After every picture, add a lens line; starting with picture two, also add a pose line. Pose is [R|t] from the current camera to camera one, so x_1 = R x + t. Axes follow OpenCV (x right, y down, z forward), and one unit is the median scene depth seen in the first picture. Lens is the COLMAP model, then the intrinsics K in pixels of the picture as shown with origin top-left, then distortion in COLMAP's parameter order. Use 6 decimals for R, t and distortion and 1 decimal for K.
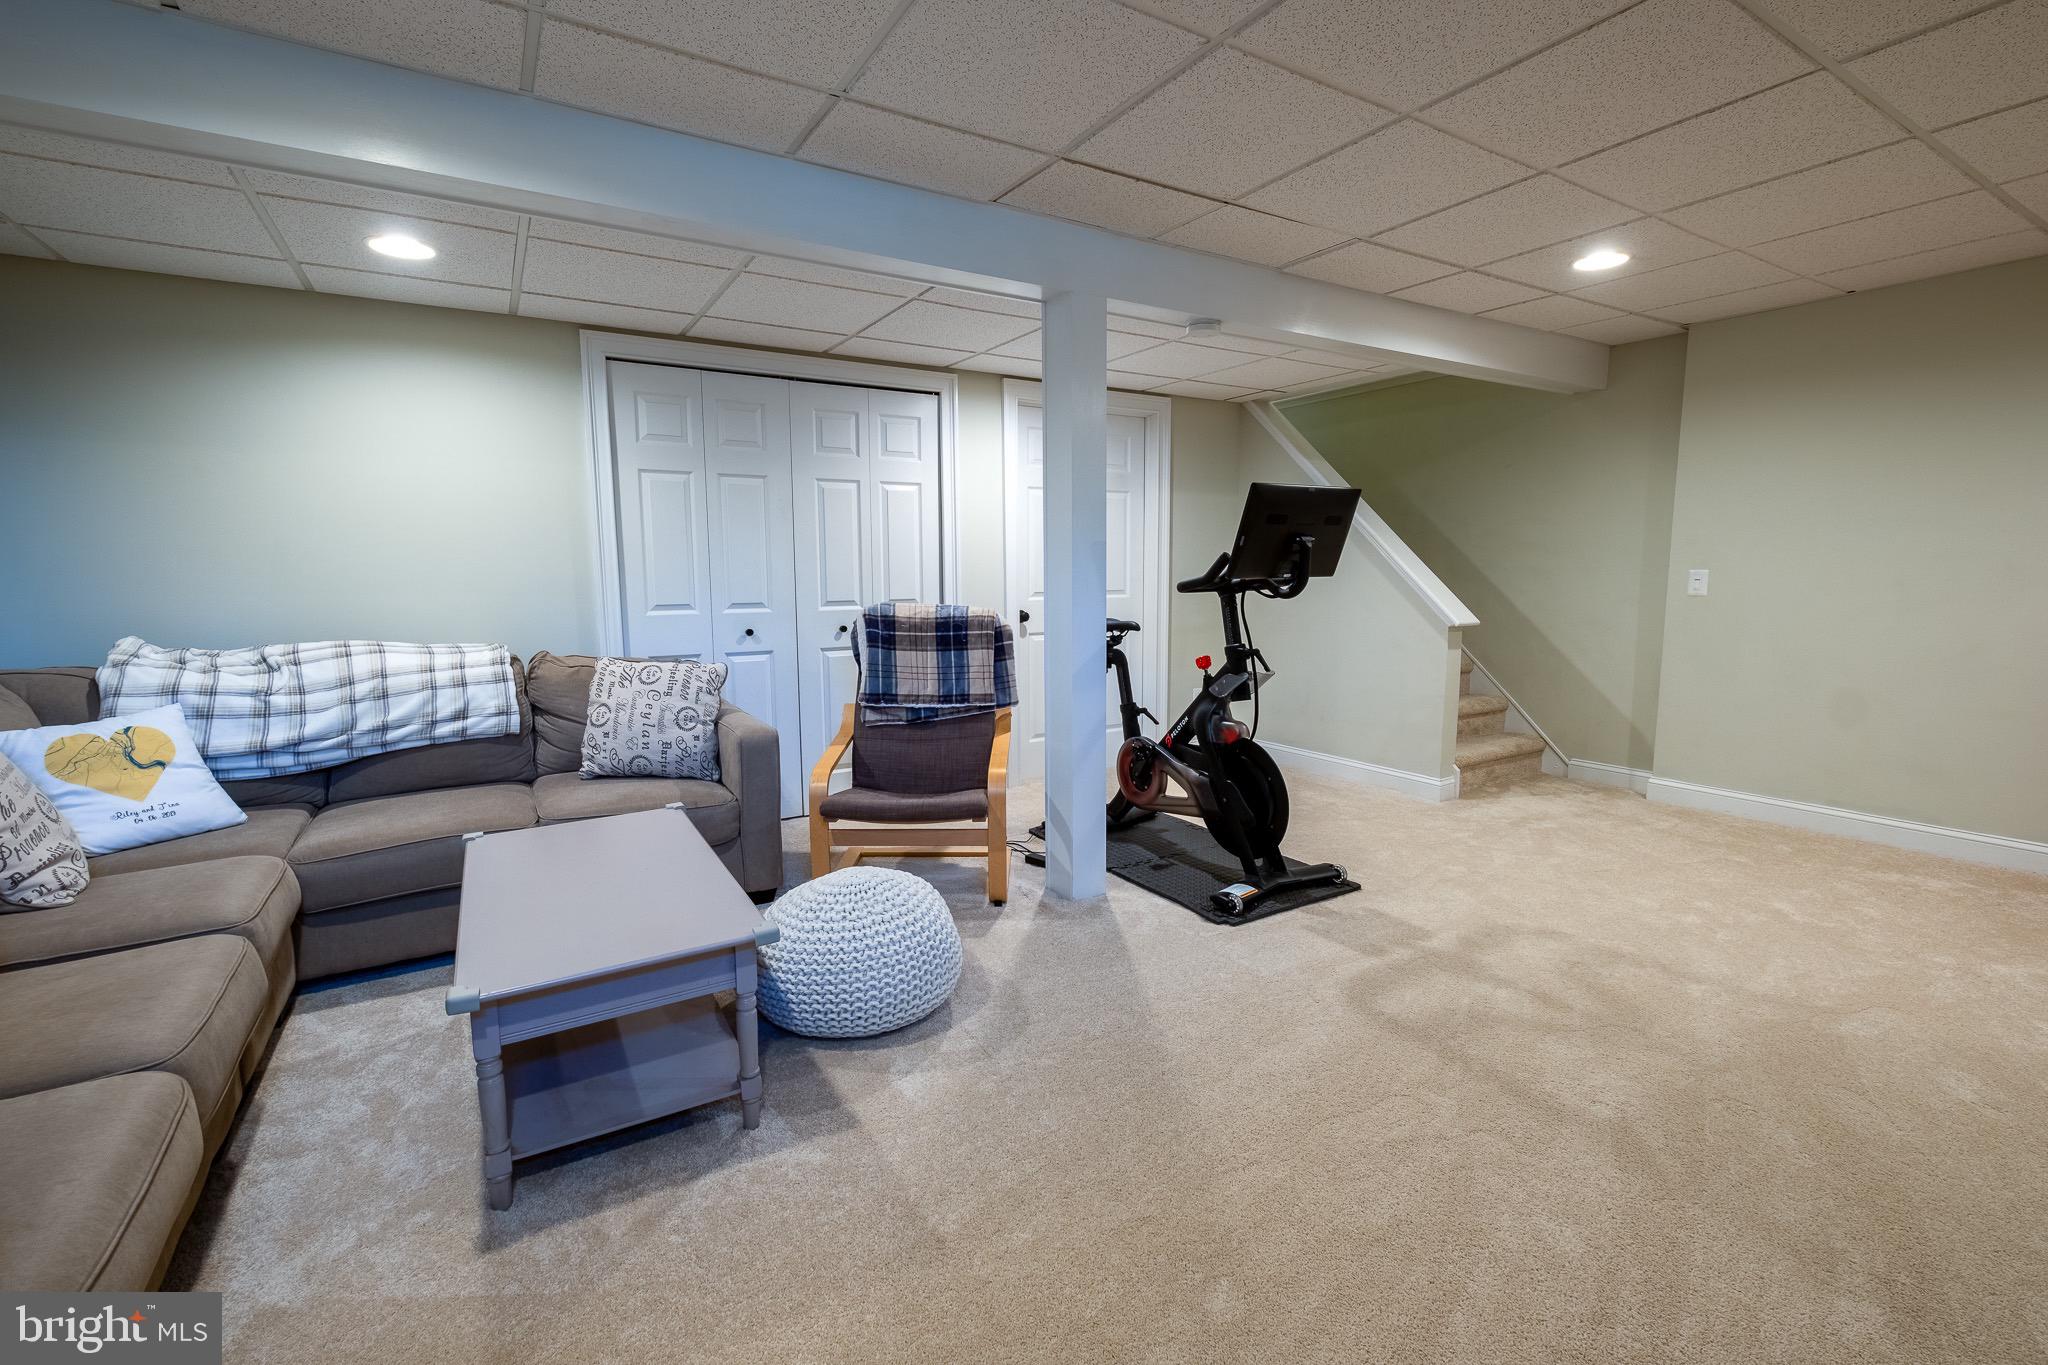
lens RADIAL K [[888.7, 0, 1026.4], [0, 888.7, 676.8], [0, 0, 1]] dist [0.006409, -0.006532]
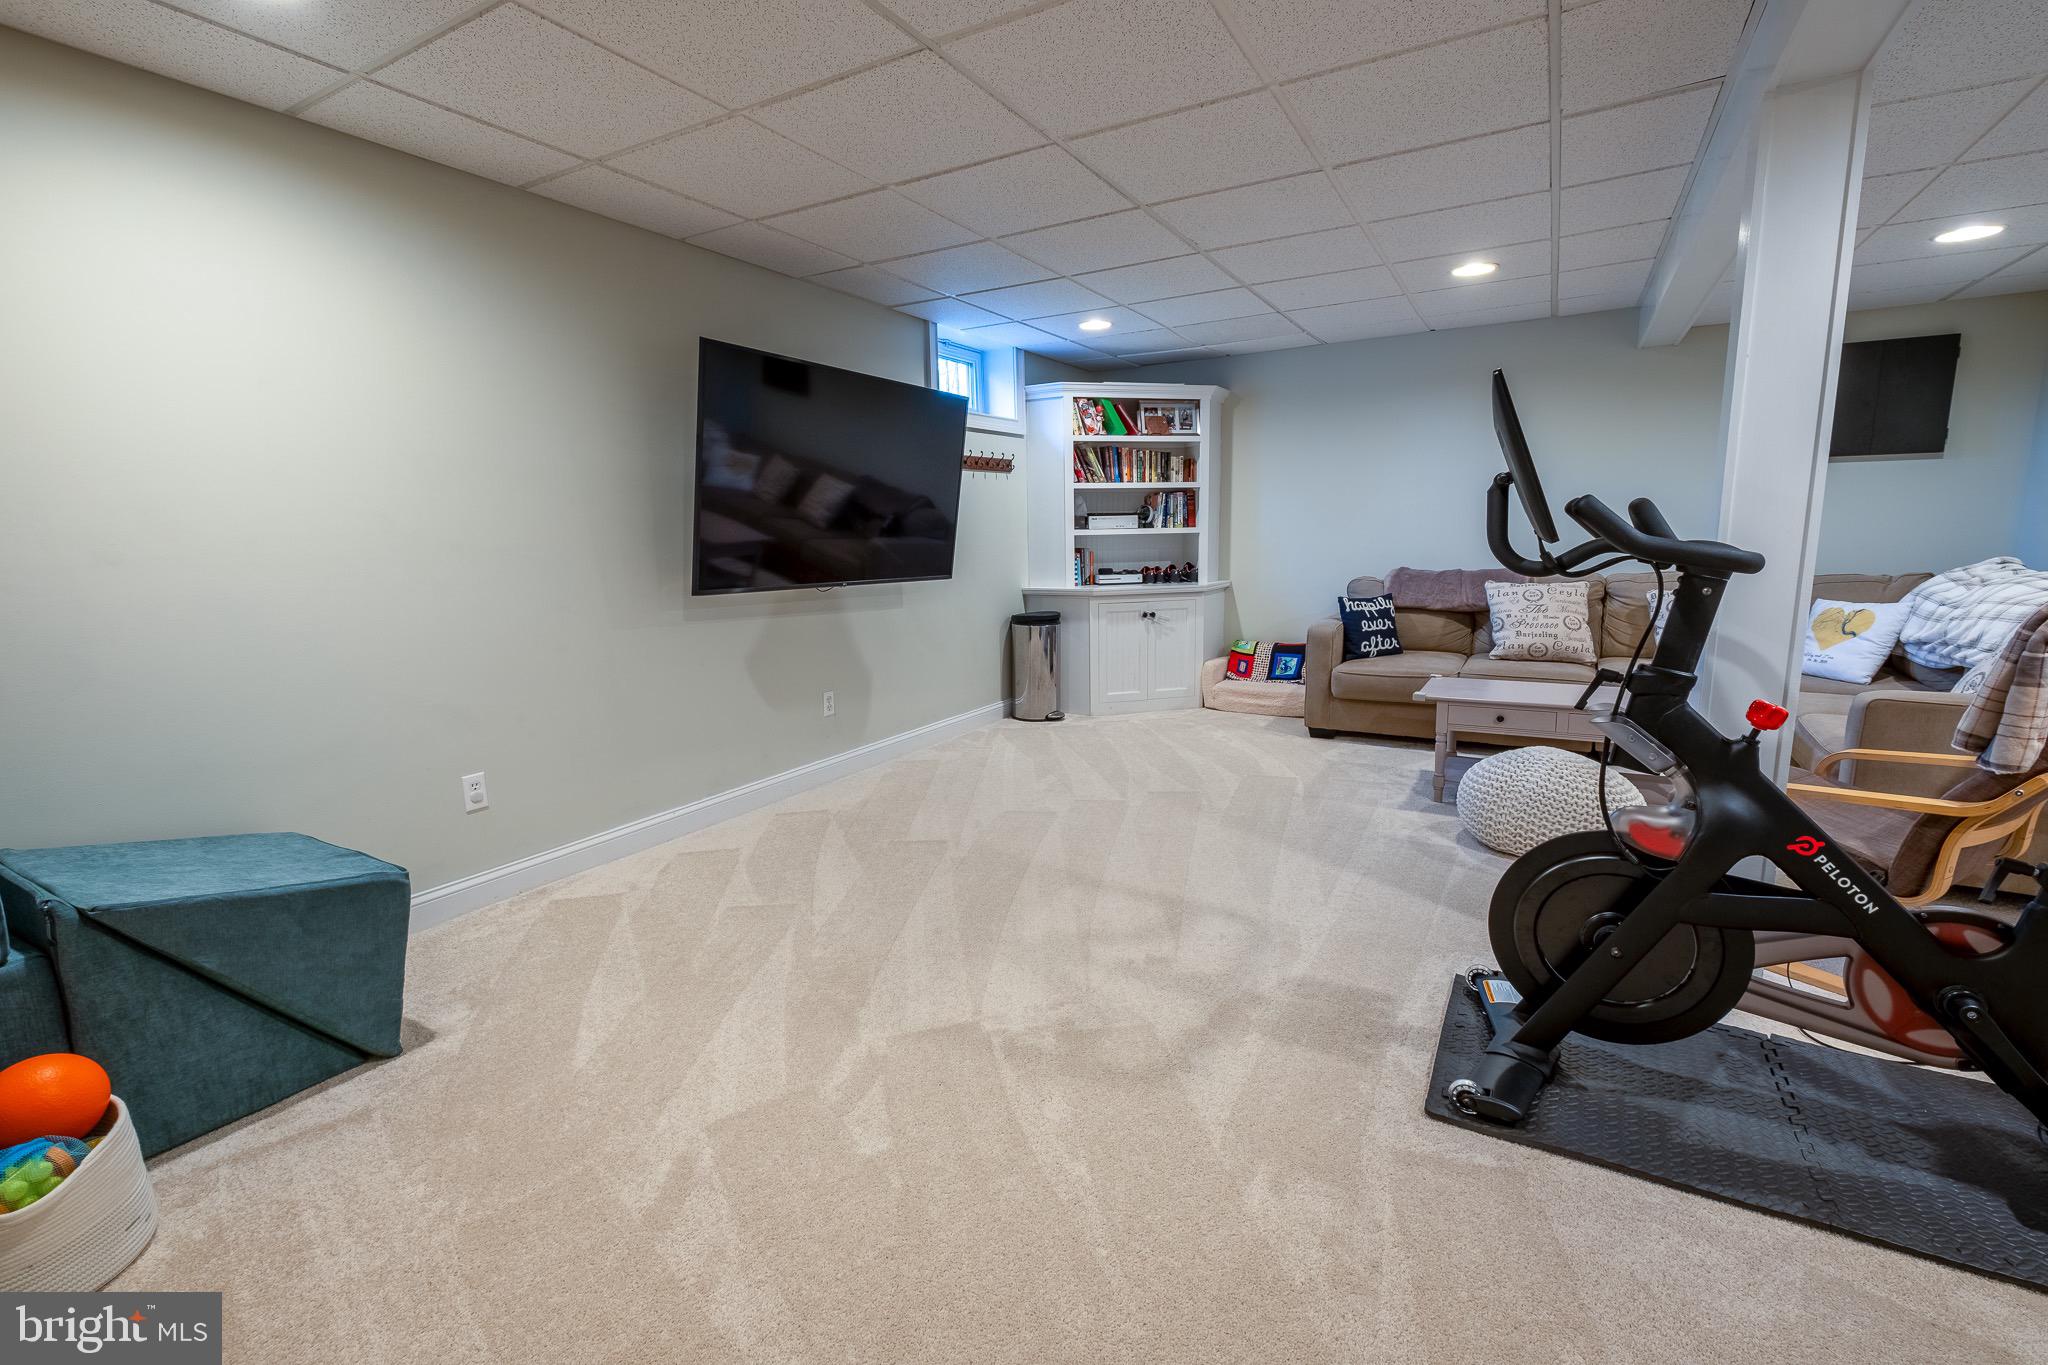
lens RADIAL K [[888.7, 0, 1024.1], [0, 888.7, 677.5], [0, 0, 1]] dist [0.006409, -0.006532]
pose [[-0.884171, 0.100038, -0.456326, 0.879118], [-0.032127, 0.961470, 0.273027, -0.175712], [0.466057, 0.256063, -0.846890, 1.378209]]
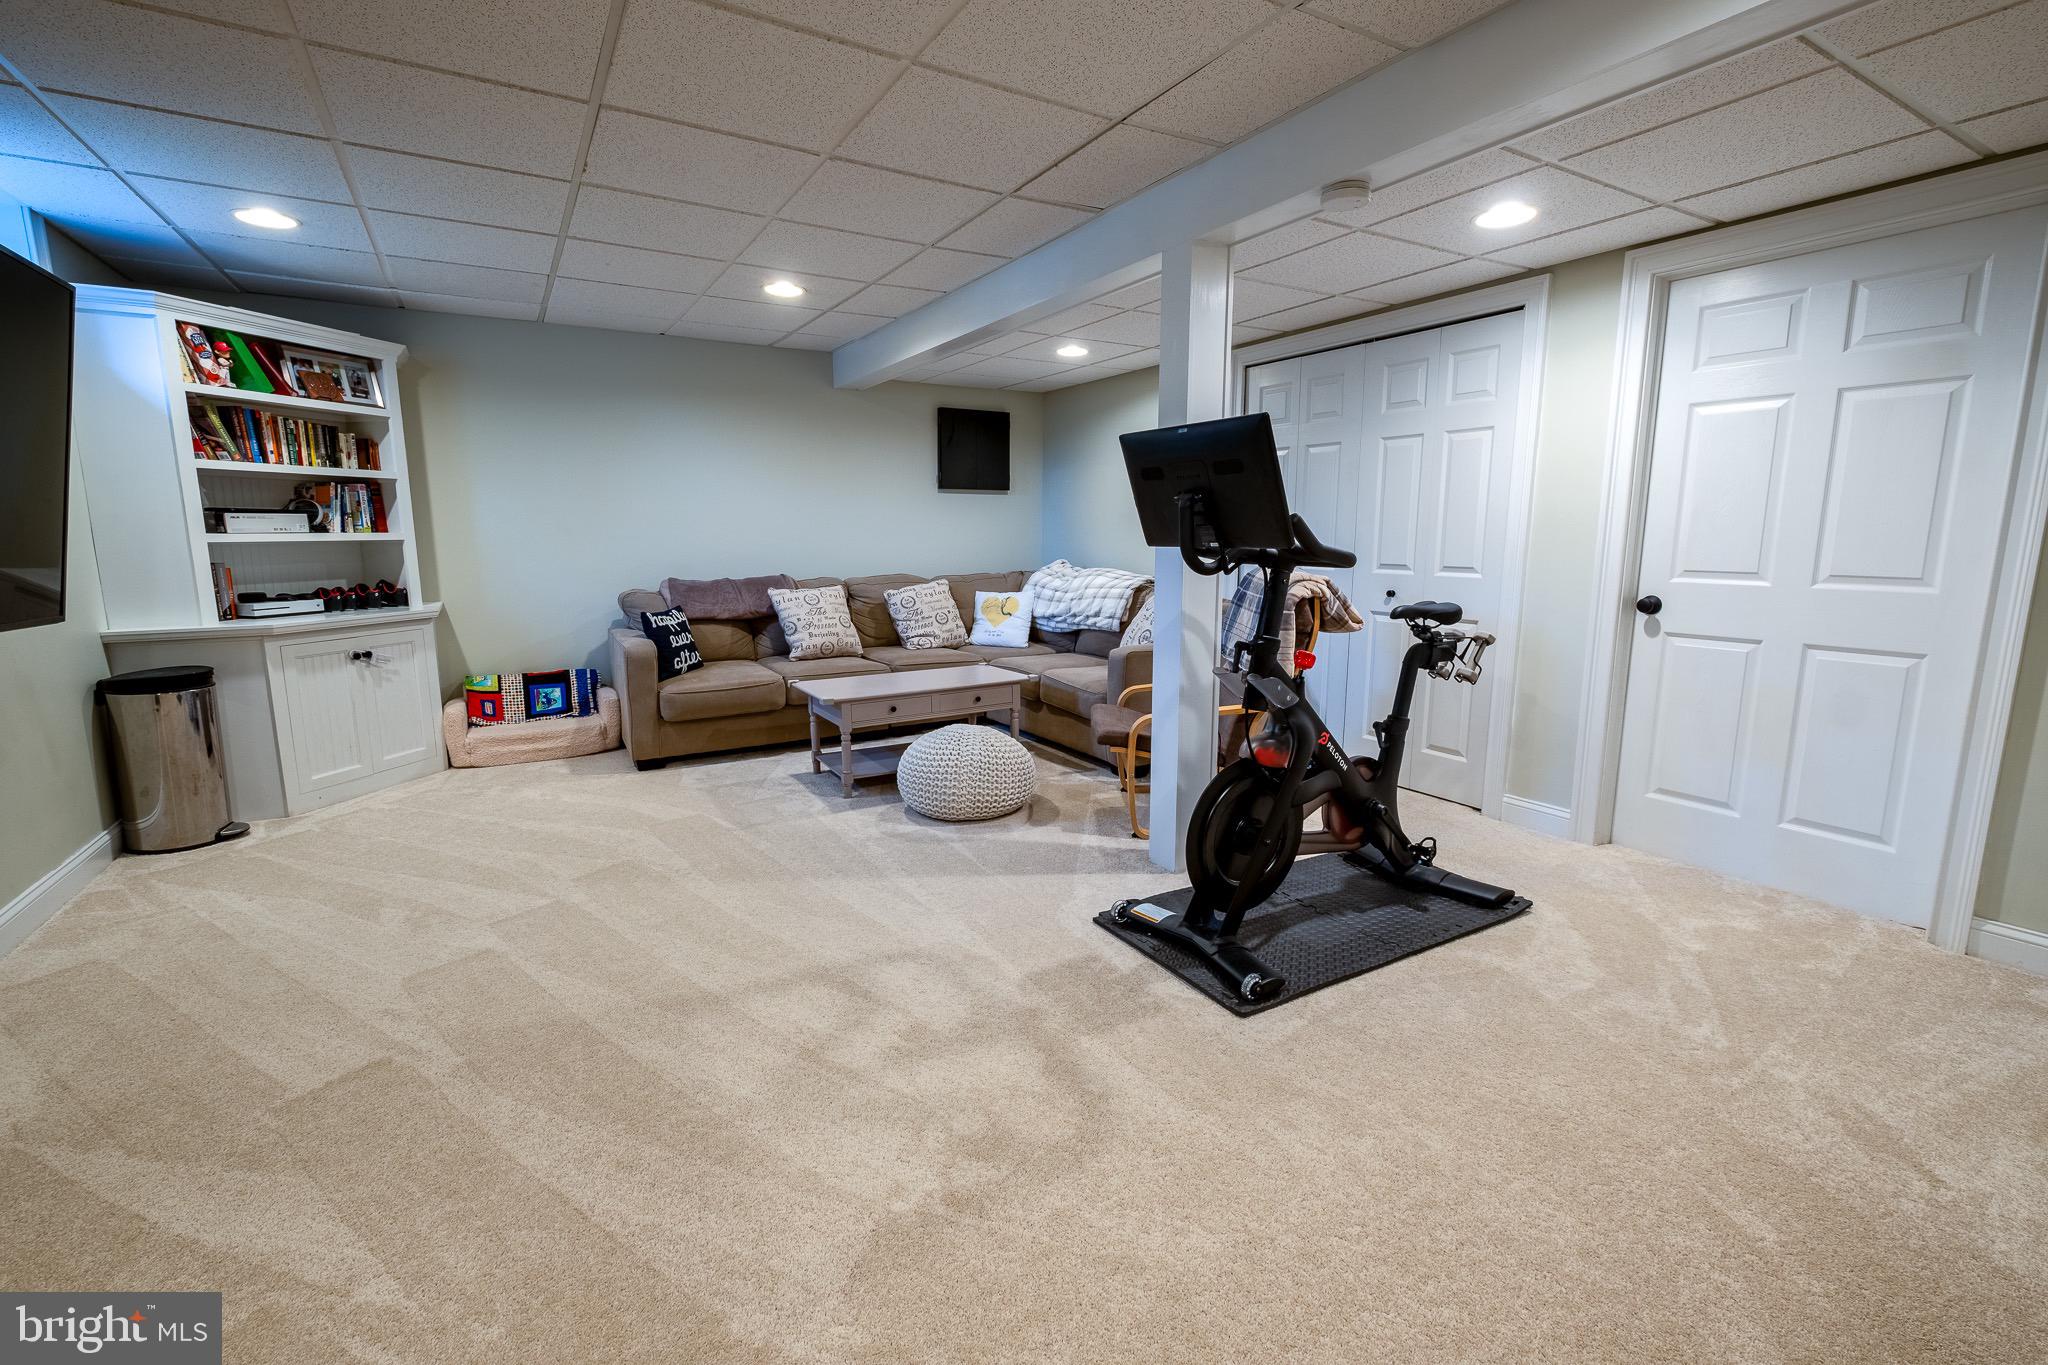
lens RADIAL K [[888.7, 0, 1022.5], [0, 888.7, 677.4], [0, 0, 1]] dist [0.006409, -0.006532]
pose [[-0.020408, 0.170562, -0.985136, 1.068703], [-0.121358, 0.977632, 0.171777, -0.114976], [0.992399, 0.123059, 0.000747, 0.864655]]
